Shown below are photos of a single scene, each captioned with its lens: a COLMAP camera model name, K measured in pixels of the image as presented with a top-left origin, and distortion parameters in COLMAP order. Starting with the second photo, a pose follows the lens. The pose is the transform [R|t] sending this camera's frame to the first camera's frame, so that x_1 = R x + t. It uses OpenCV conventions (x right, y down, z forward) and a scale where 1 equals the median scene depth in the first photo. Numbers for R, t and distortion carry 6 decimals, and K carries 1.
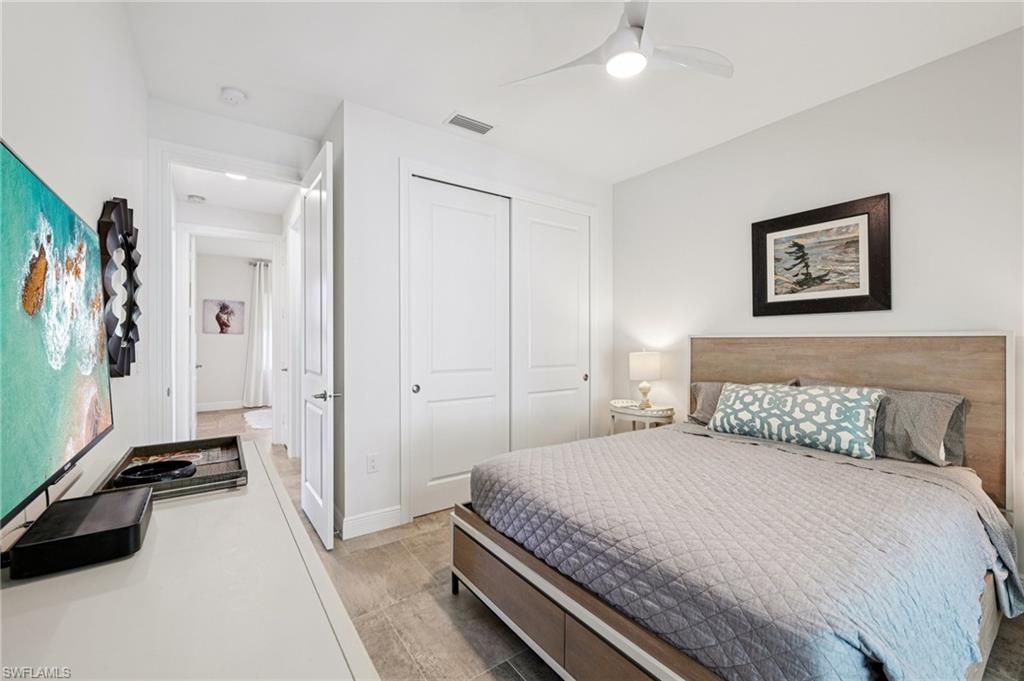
lens RADIAL K [[417.9, 0, 511.9], [0, 417.9, 334.7], [0, 0, 1]] dist [0.001988, -0.000750]
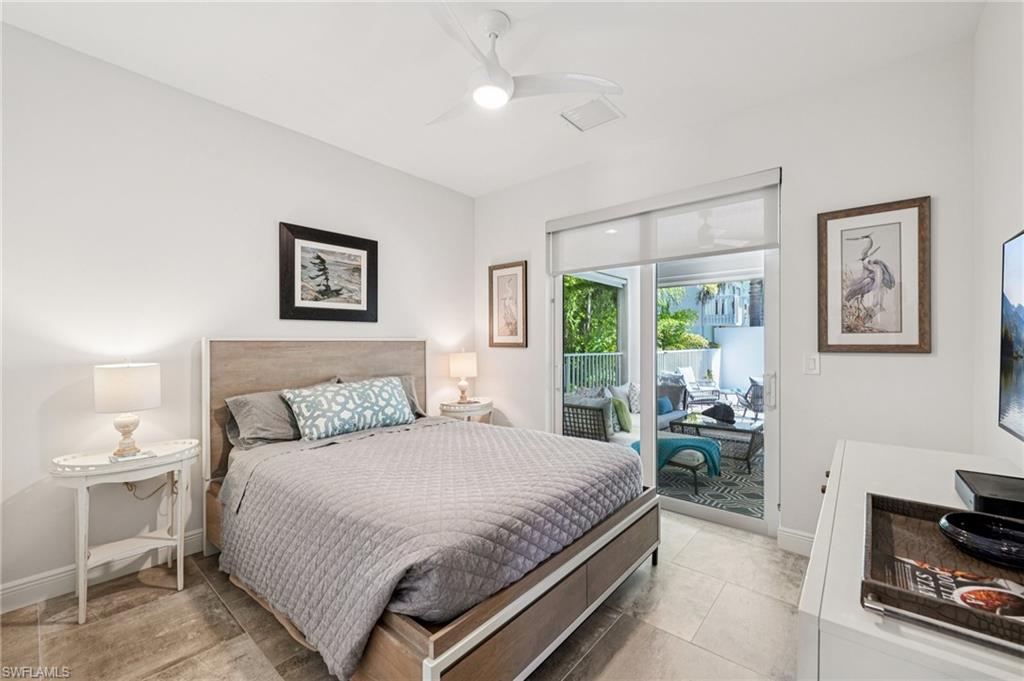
lens RADIAL K [[417.9, 0, 511.9], [0, 417.9, 334.7], [0, 0, 1]] dist [0.001988, -0.000750]
pose [[-0.245891, 0.022474, 0.969037, -0.534765], [-0.007384, 0.999659, -0.025058, 0.013834], [-0.969269, -0.013317, -0.245641, 0.797333]]
